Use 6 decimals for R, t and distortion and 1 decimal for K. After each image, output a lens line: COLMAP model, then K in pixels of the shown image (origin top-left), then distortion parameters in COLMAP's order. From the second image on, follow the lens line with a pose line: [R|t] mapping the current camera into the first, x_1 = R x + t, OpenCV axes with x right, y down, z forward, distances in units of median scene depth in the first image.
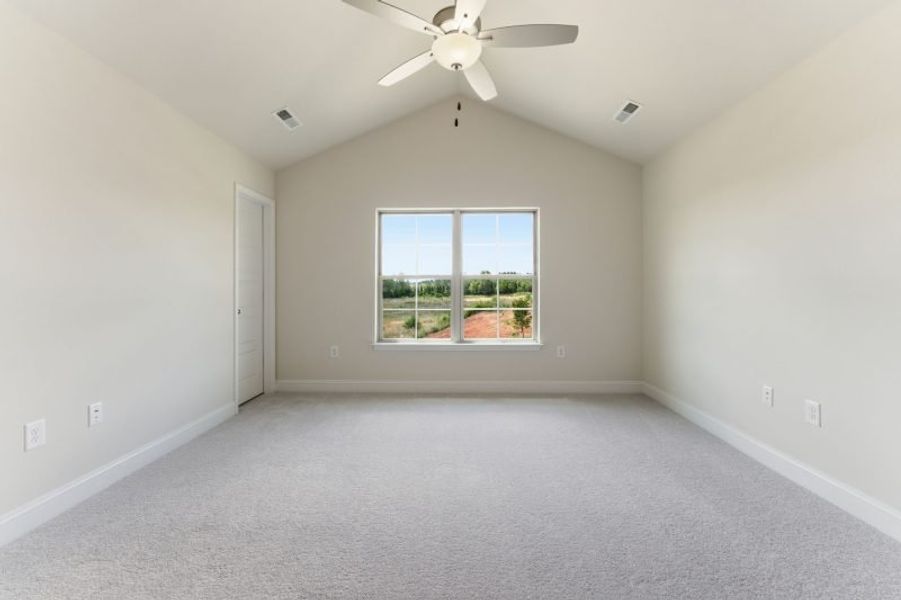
lens RADIAL K [[377.2, 0, 452.4], [0, 377.2, 289.4], [0, 0, 1]] dist [0.000048, 0.000107]
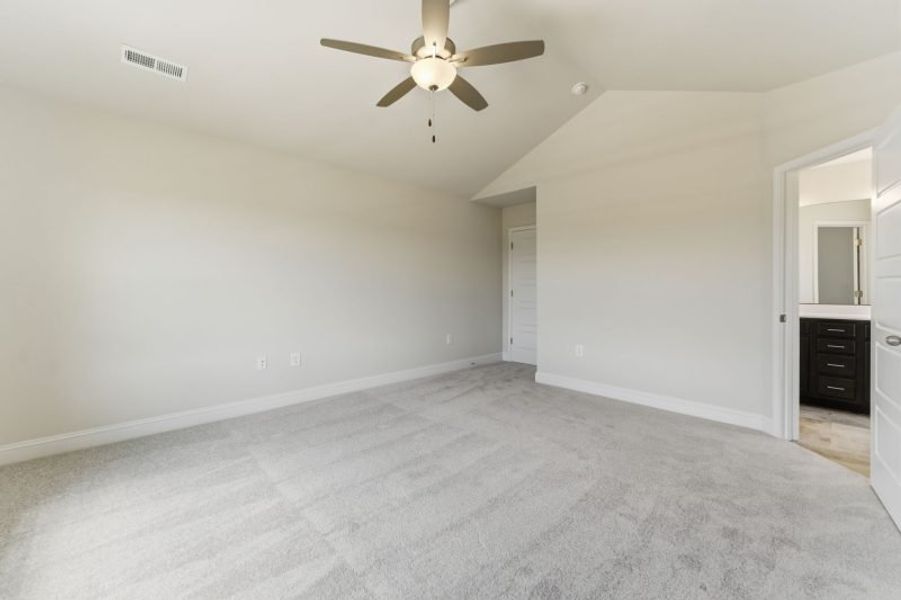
lens RADIAL K [[374.0, 0, 447.8], [0, 374.0, 284.1], [0, 0, 1]] dist [-0.001171, -0.000230]
pose [[-0.697728, 0.006227, 0.716336, -0.409172], [0.001539, 0.999973, -0.007194, -0.003076], [-0.716361, -0.003917, -0.697719, 0.883406]]
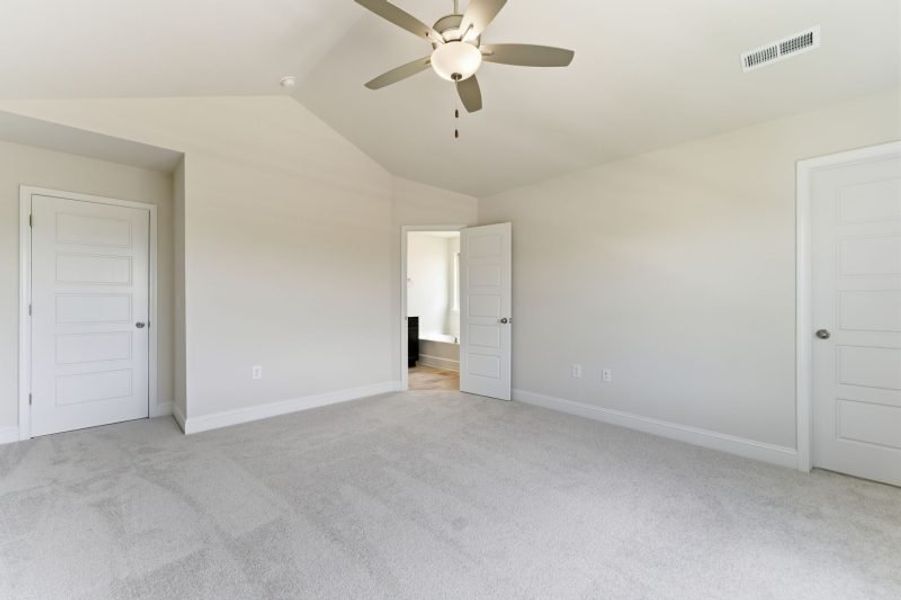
lens RADIAL K [[367.0, 0, 450.5], [0, 367.0, 300.0], [0, 0, 1]] dist [0.001435, 0.000598]
pose [[-0.702227, 0.000951, -0.711953, 0.358778], [-0.003849, 0.999979, 0.005133, -0.006205], [0.711943, 0.006345, -0.702209, 0.847038]]
